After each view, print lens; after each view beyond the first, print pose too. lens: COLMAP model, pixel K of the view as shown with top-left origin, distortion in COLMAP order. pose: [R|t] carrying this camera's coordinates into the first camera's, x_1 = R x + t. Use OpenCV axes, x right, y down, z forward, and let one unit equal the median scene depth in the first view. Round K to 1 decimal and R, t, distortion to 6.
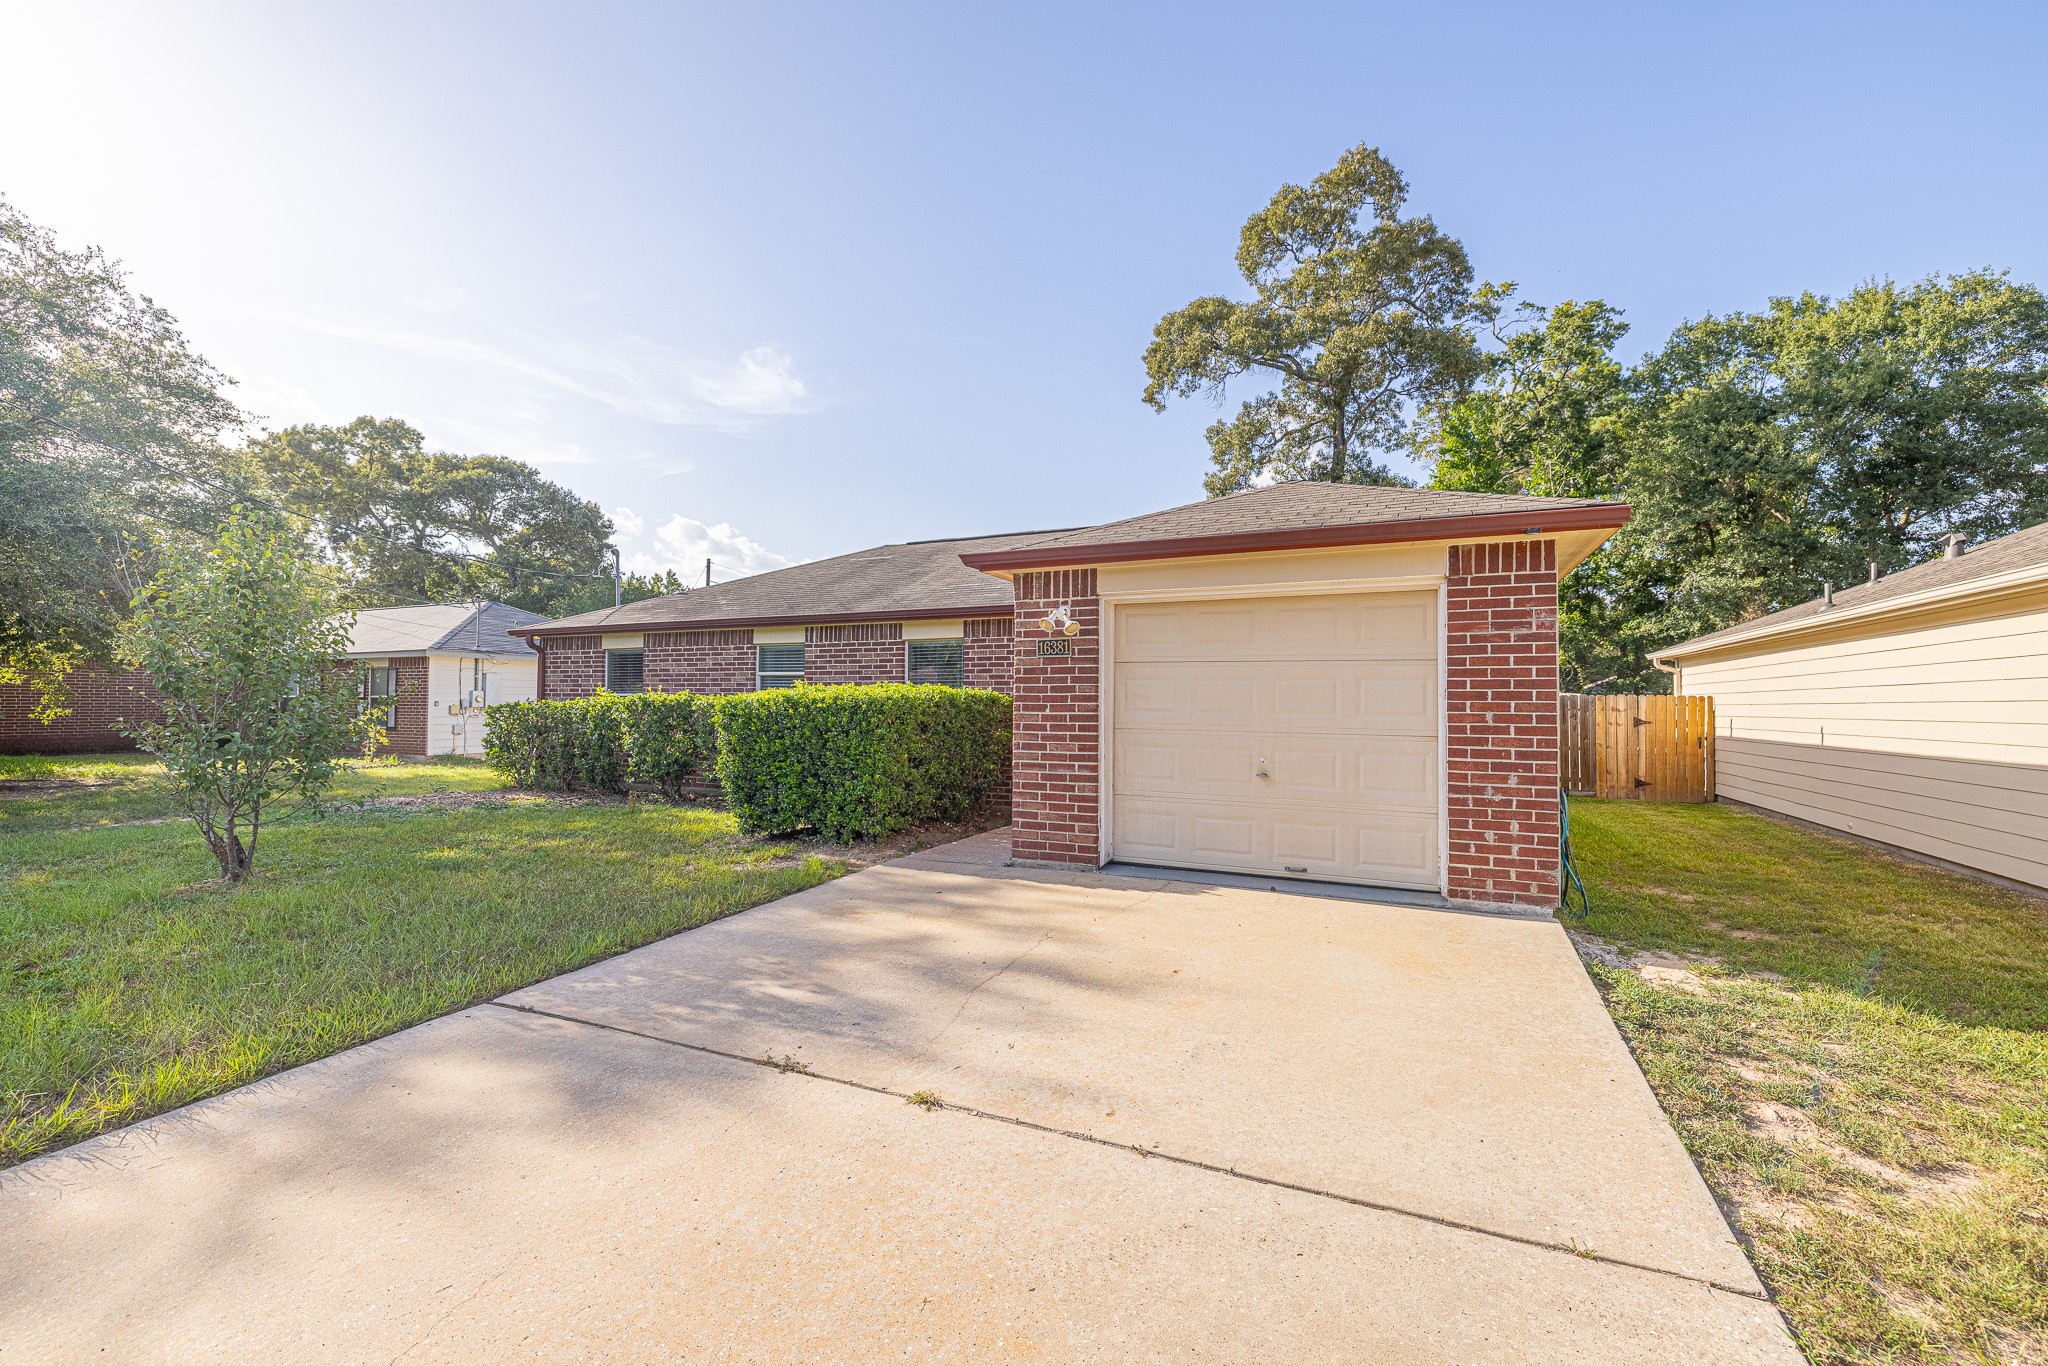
lens RADIAL K [[860.2, 0, 1011.5], [0, 860.2, 689.4], [0, 0, 1]] dist [0.000875, -0.000515]
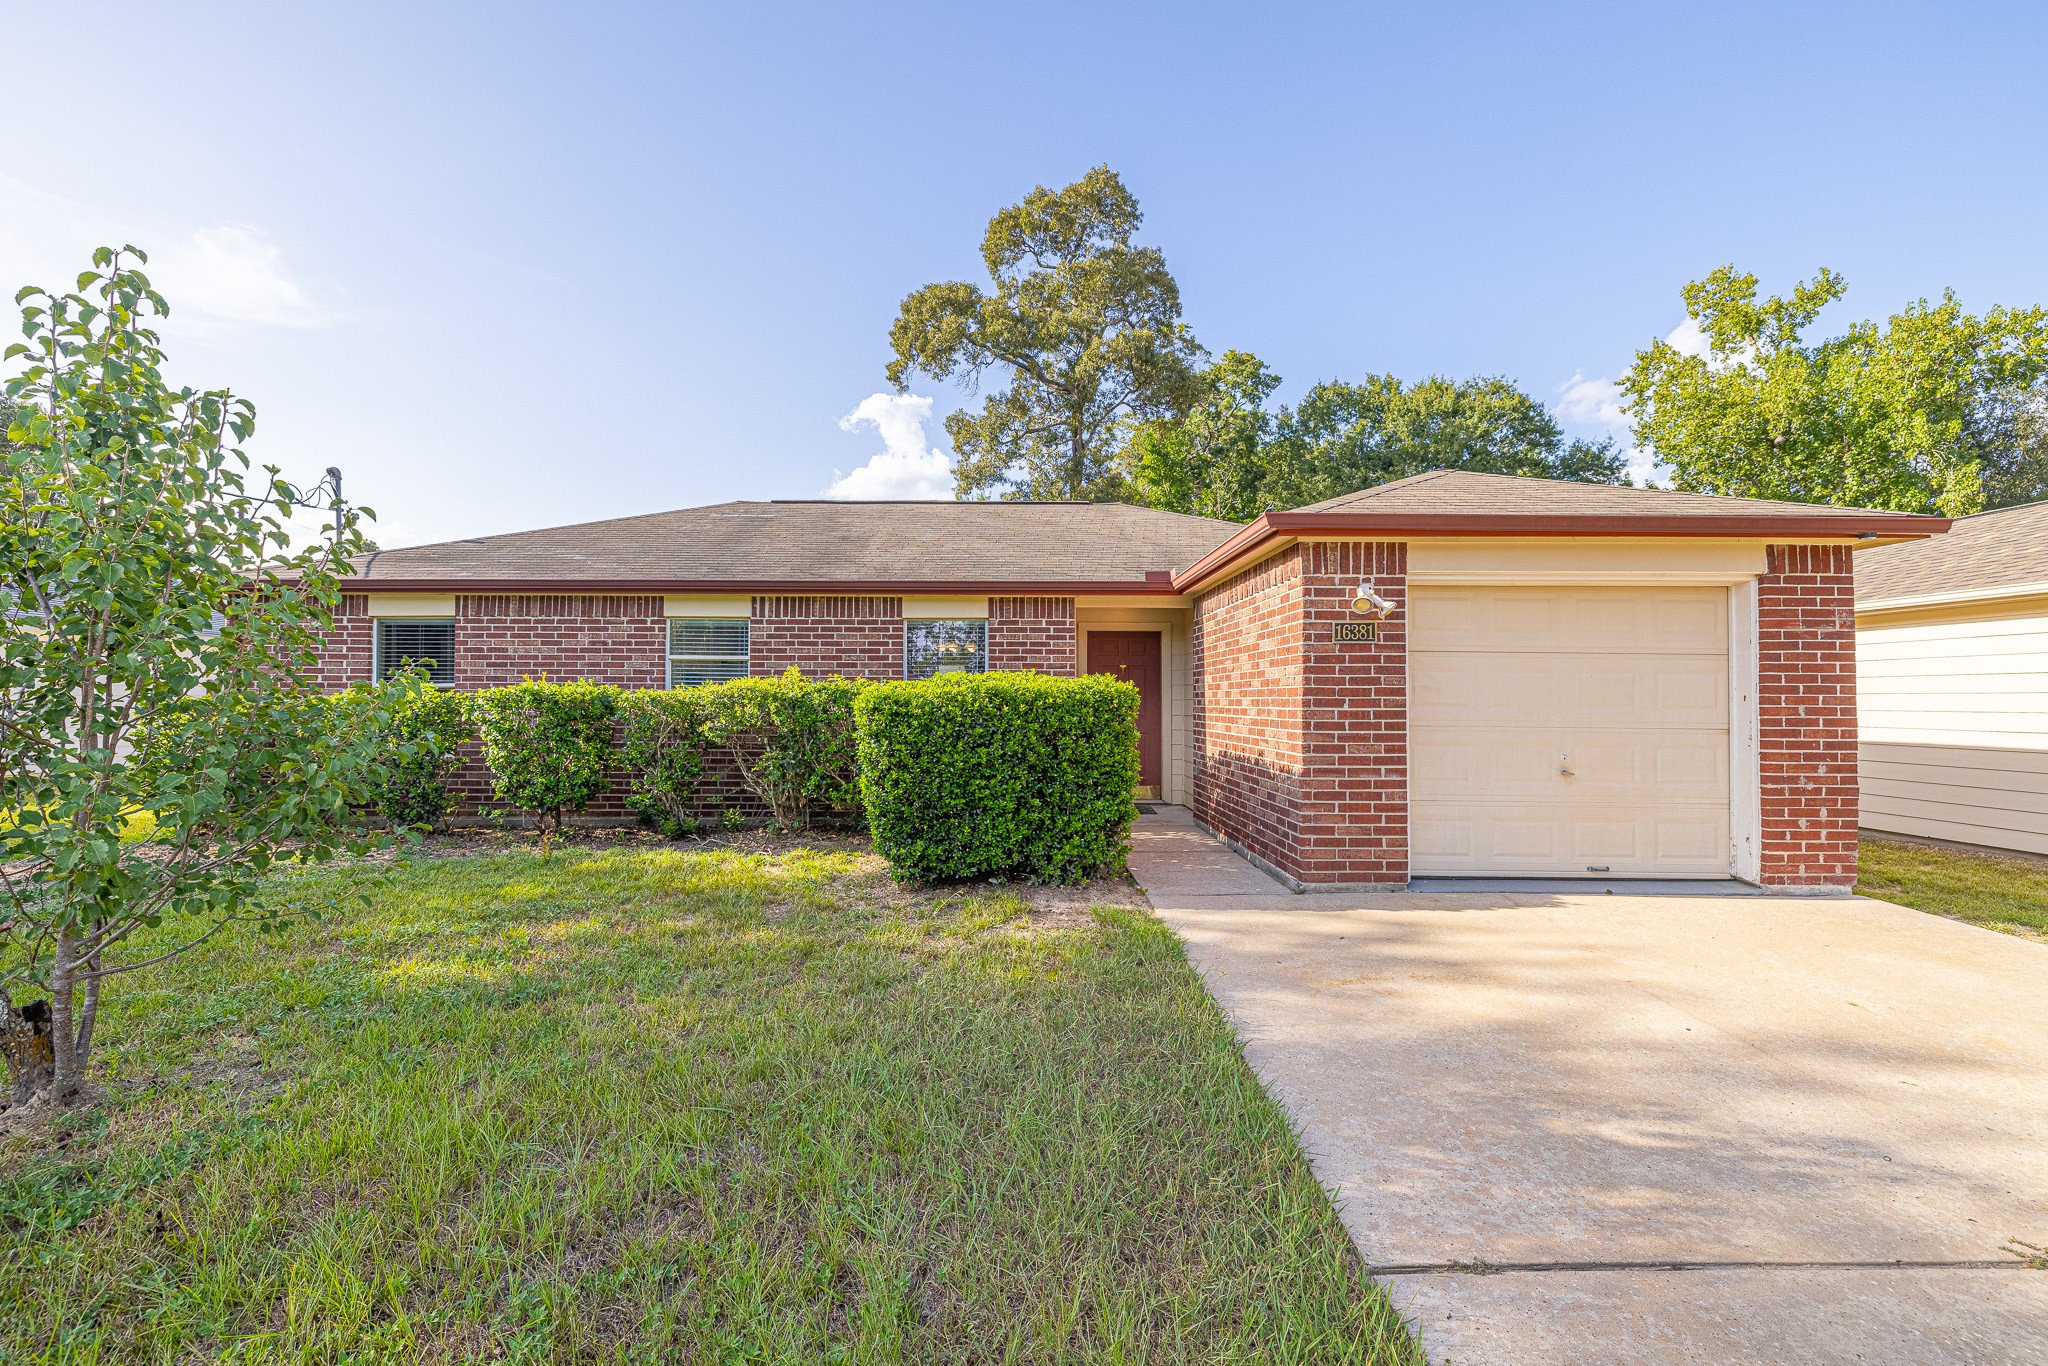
lens RADIAL K [[860.2, 0, 1011.5], [0, 860.2, 689.4], [0, 0, 1]] dist [0.000875, -0.000515]
pose [[0.904127, 0.001602, 0.427261, -0.624754], [-0.005607, 0.999951, 0.008116, 0.003060], [-0.427228, -0.009734, 0.904092, 0.375765]]
